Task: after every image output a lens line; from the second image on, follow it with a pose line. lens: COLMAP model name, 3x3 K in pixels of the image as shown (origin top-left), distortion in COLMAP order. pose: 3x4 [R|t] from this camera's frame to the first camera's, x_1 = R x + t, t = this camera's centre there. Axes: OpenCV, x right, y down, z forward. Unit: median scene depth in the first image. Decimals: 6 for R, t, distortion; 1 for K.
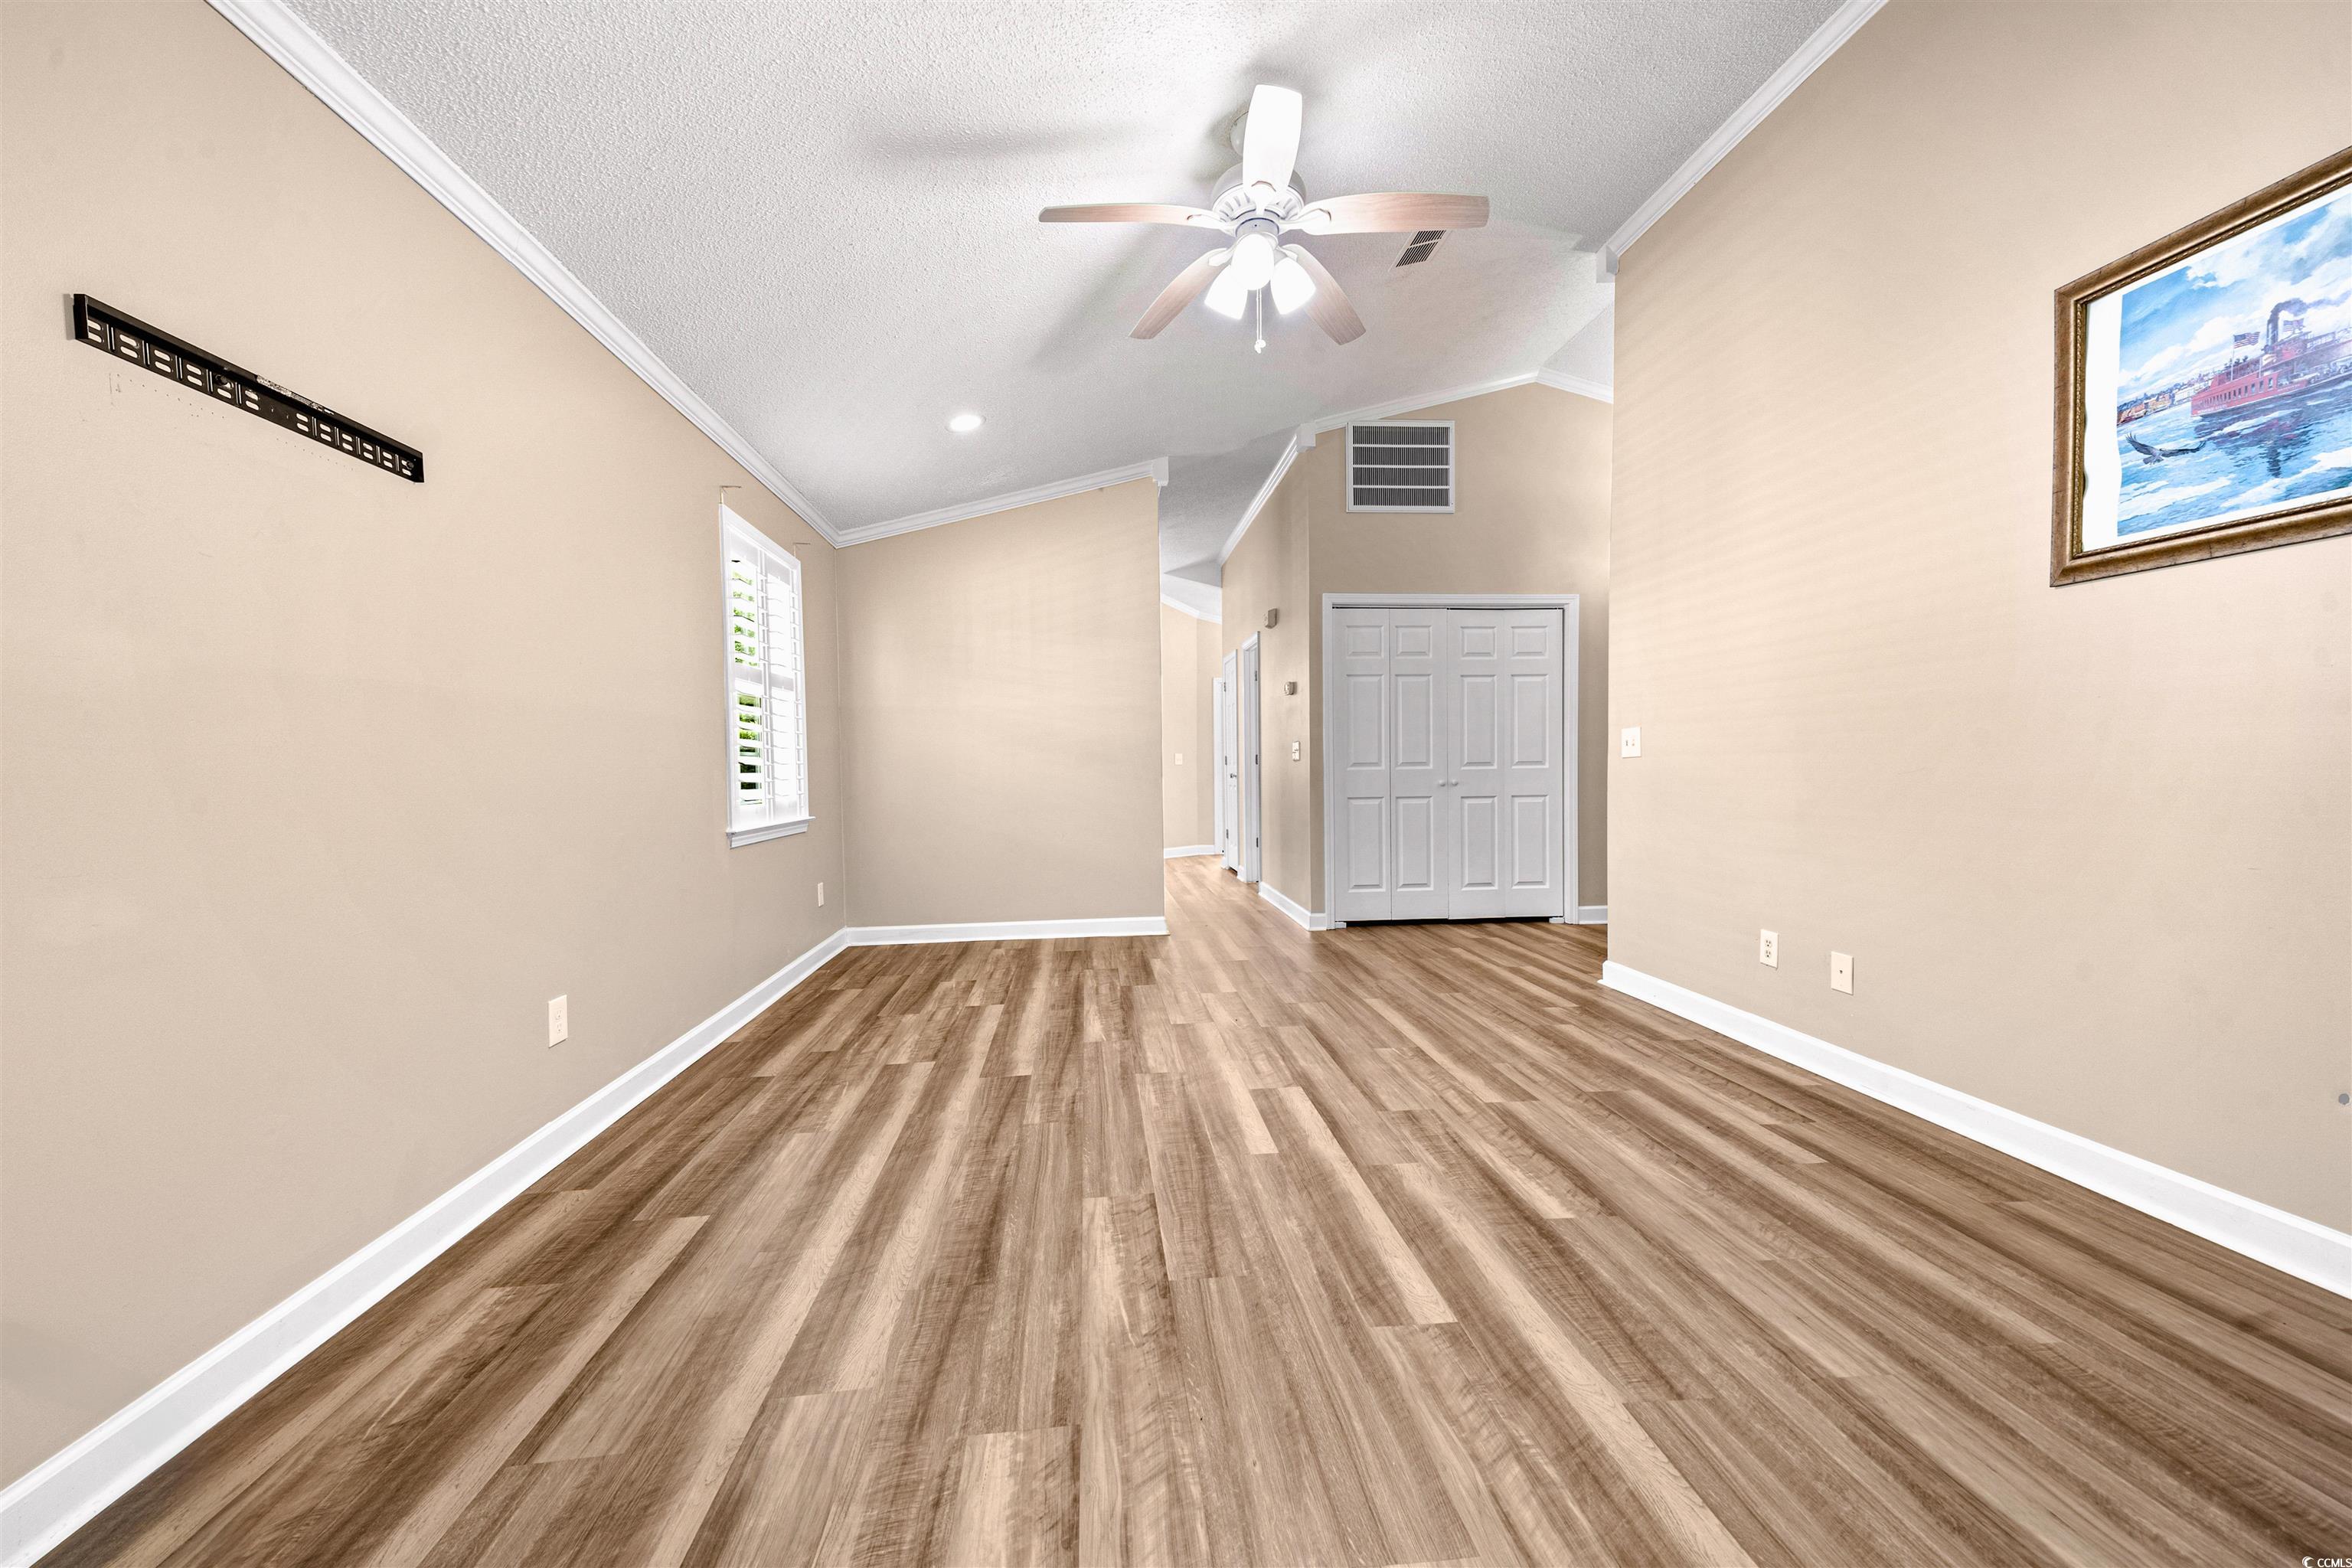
lens RADIAL K [[890.1, 0, 1176.0], [0, 890.1, 784.0], [0, 0, 1]] dist [0.026107, -0.000356]
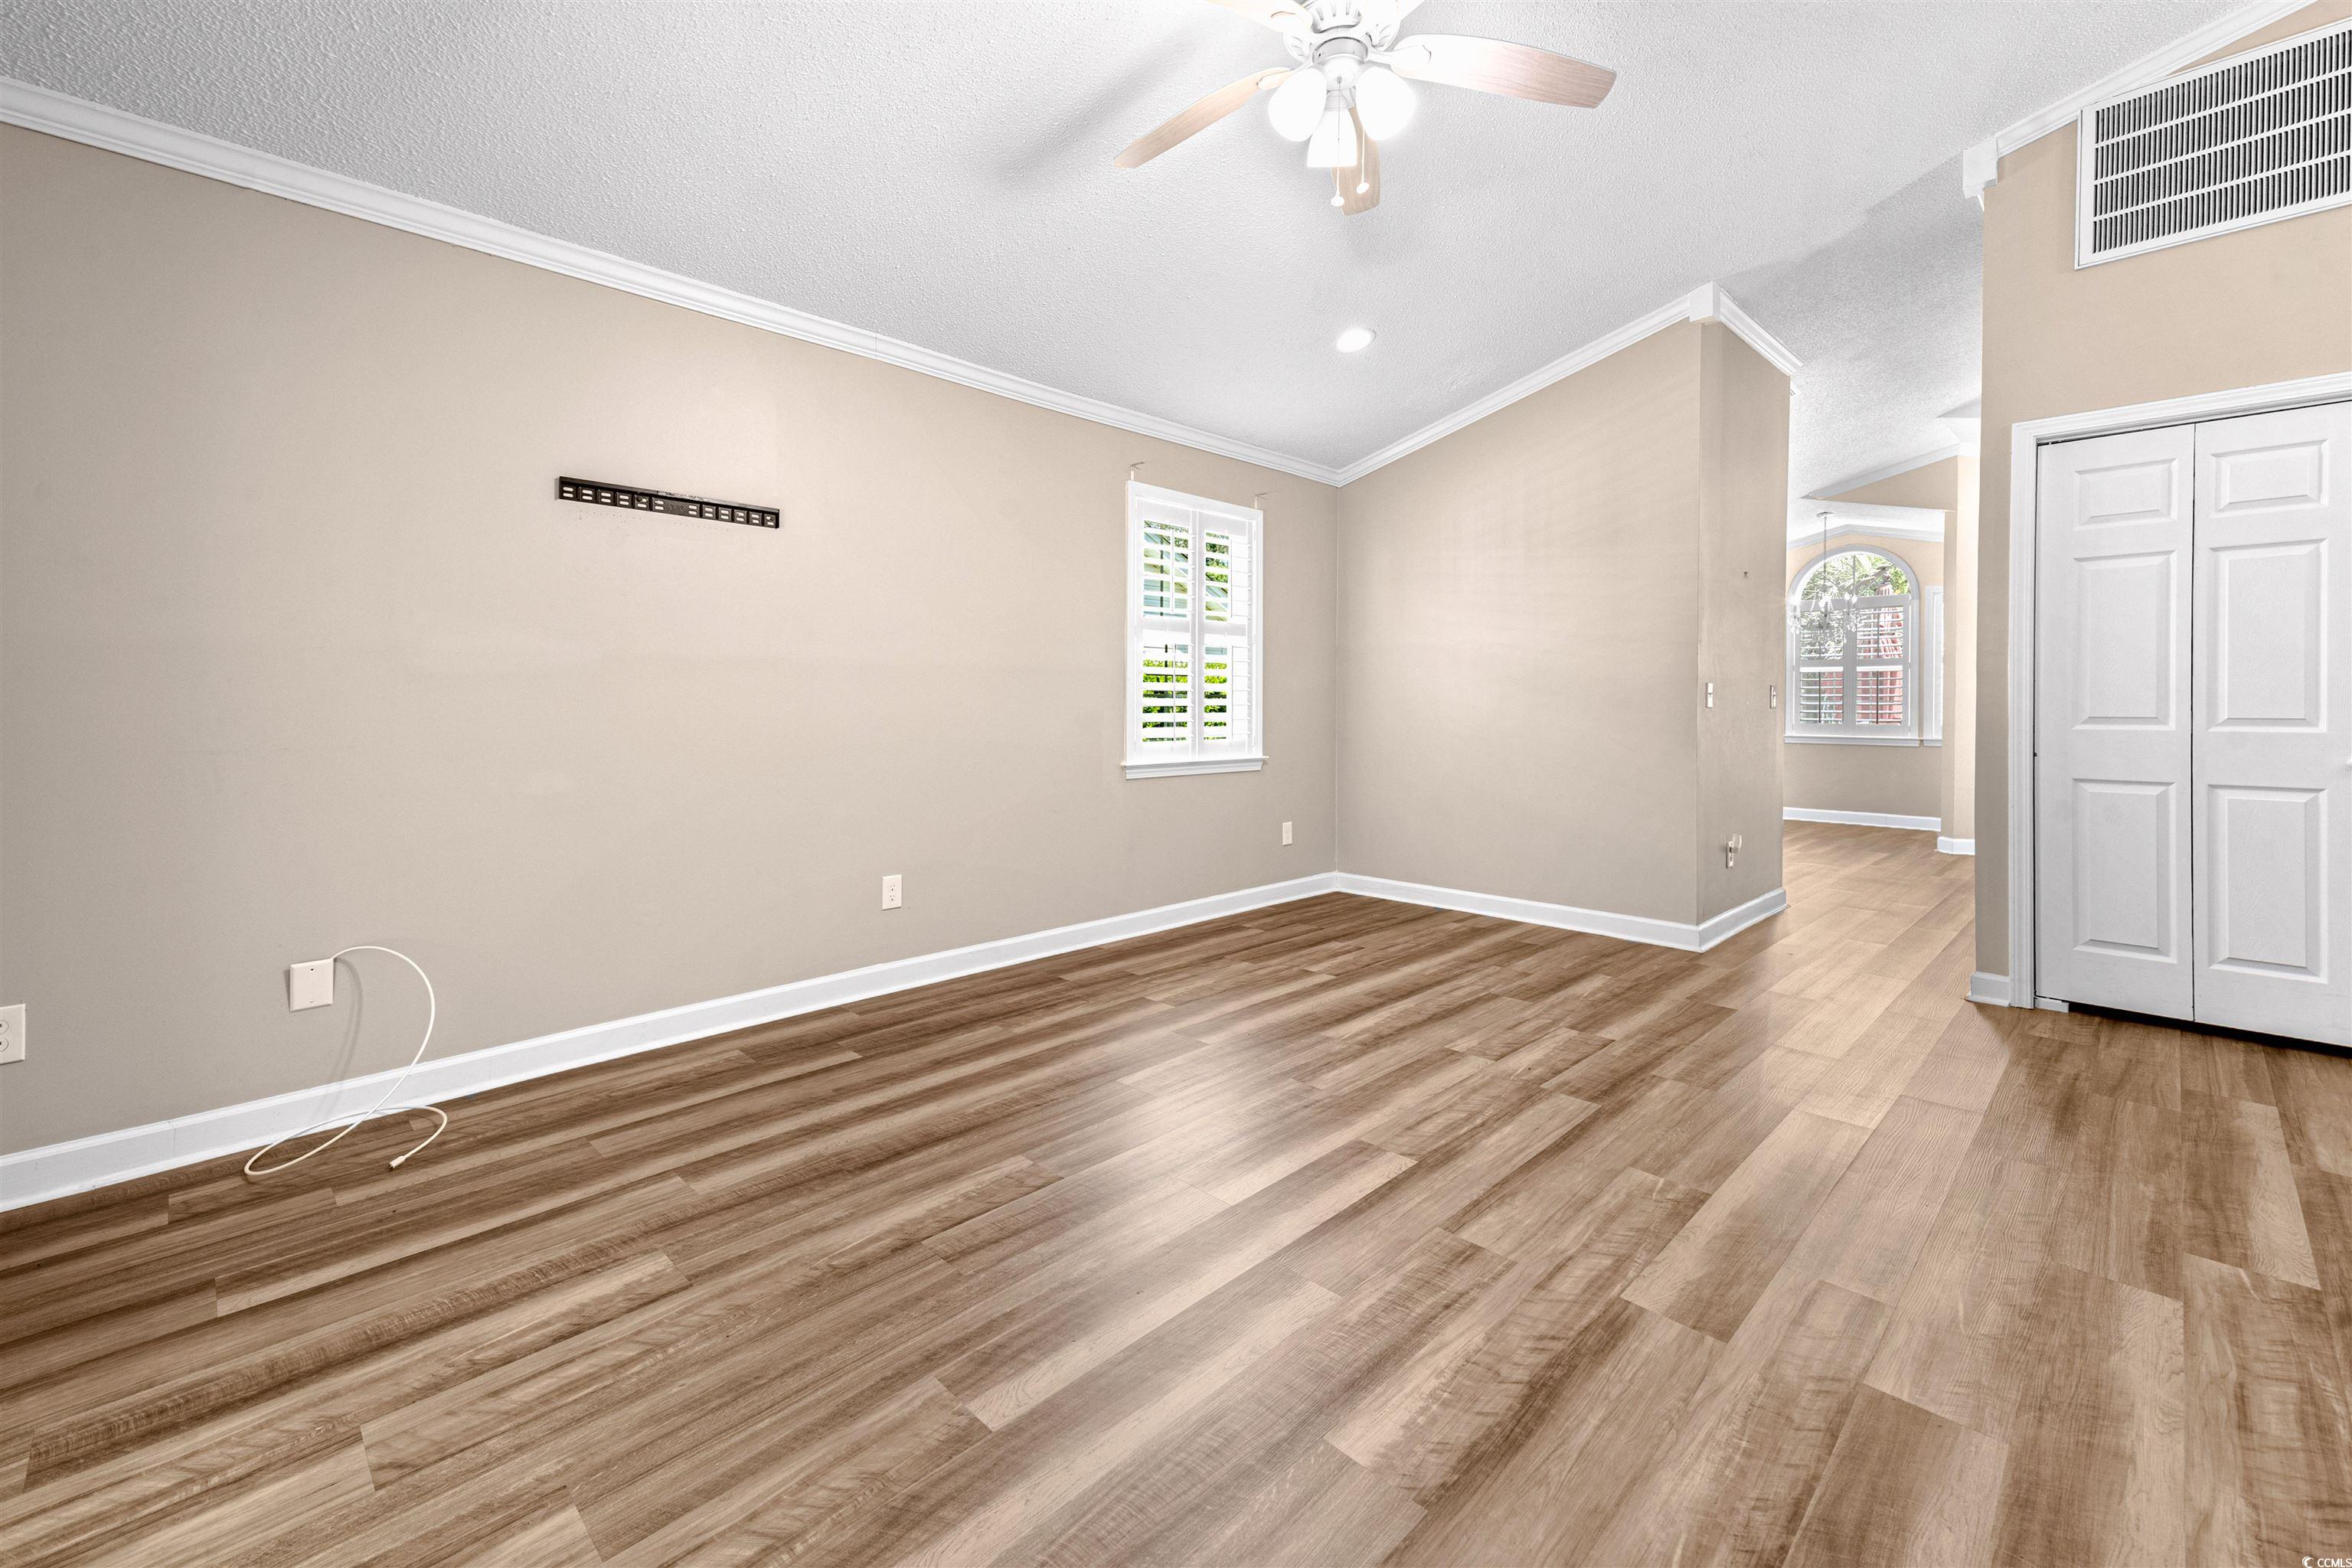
lens RADIAL K [[980.3, 0, 1172.2], [0, 980.3, 707.4], [0, 0, 1]] dist [0.045313, -0.009982]
pose [[0.631276, 0.018617, -0.775335, 0.750447], [-0.027460, 0.999622, 0.001645, -0.036205], [0.775072, 0.020252, 0.631549, 0.376495]]
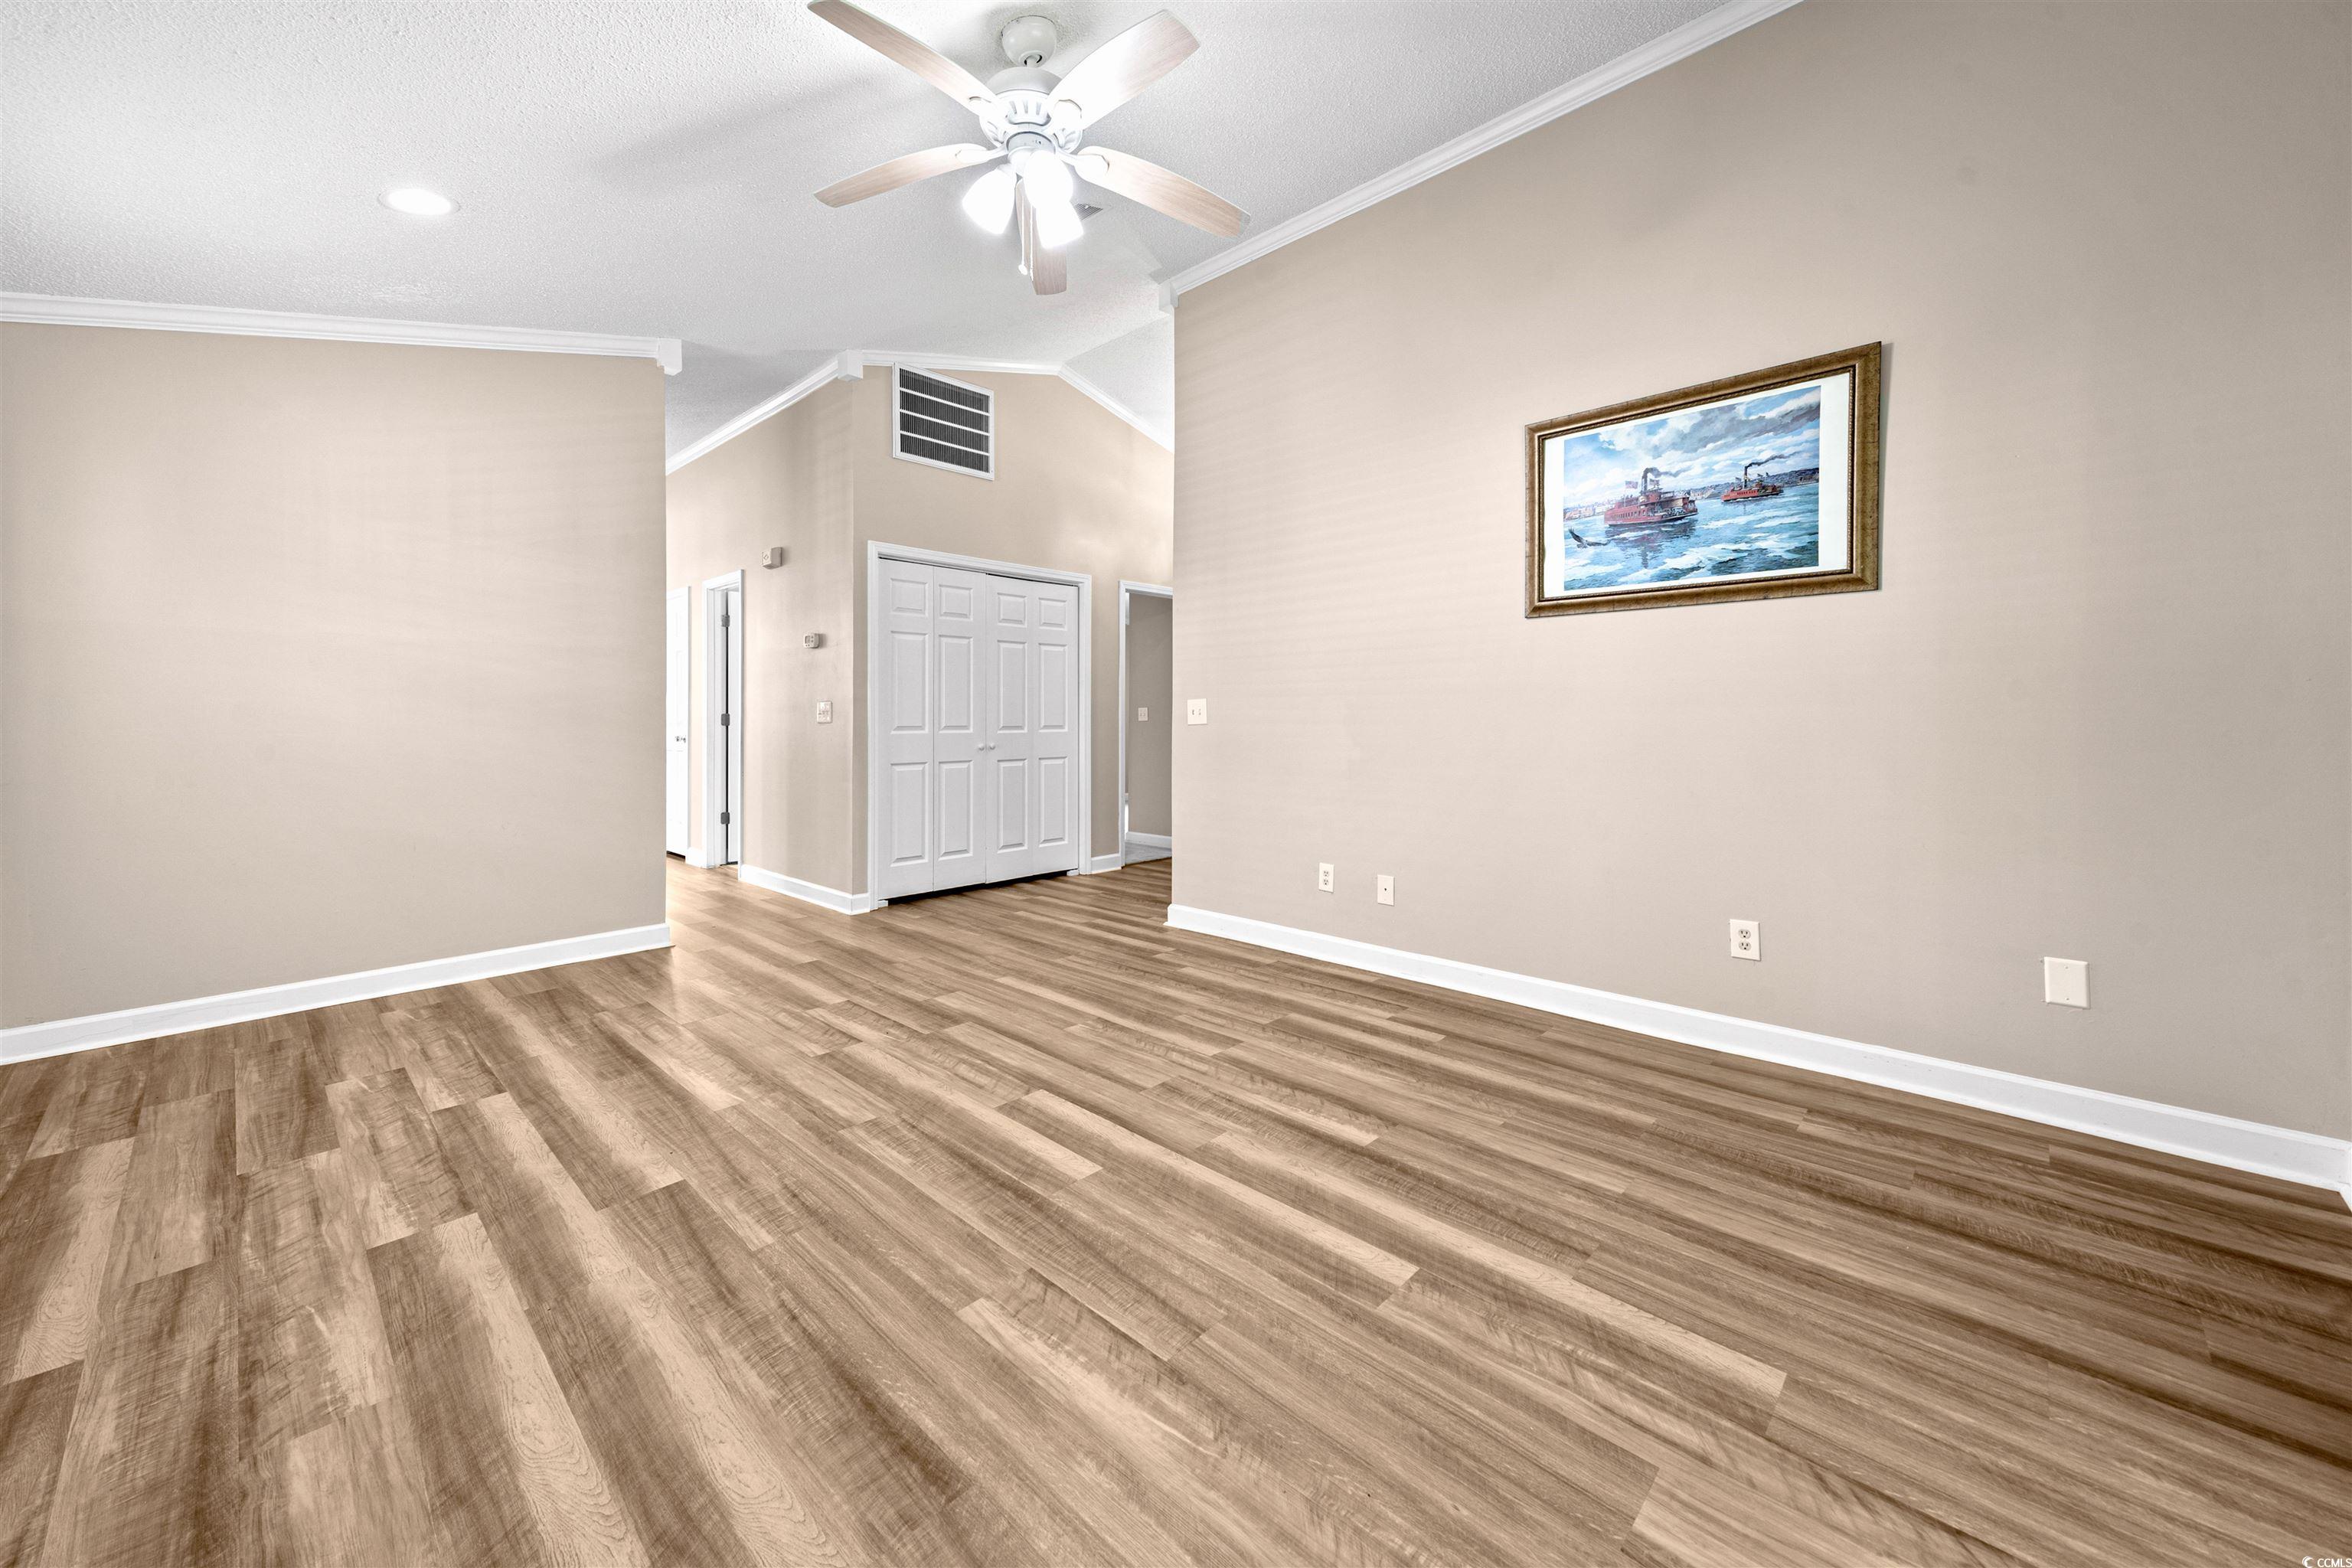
lens RADIAL K [[875.6, 0, 1182.7], [0, 875.6, 712.8], [0, 0, 1]] dist [0.031477, -0.004956]
pose [[0.755409, 0.014723, 0.655088, -0.404252], [0.007384, 0.999493, -0.030979, -0.016322], [-0.655211, 0.028239, 0.754918, 0.260210]]
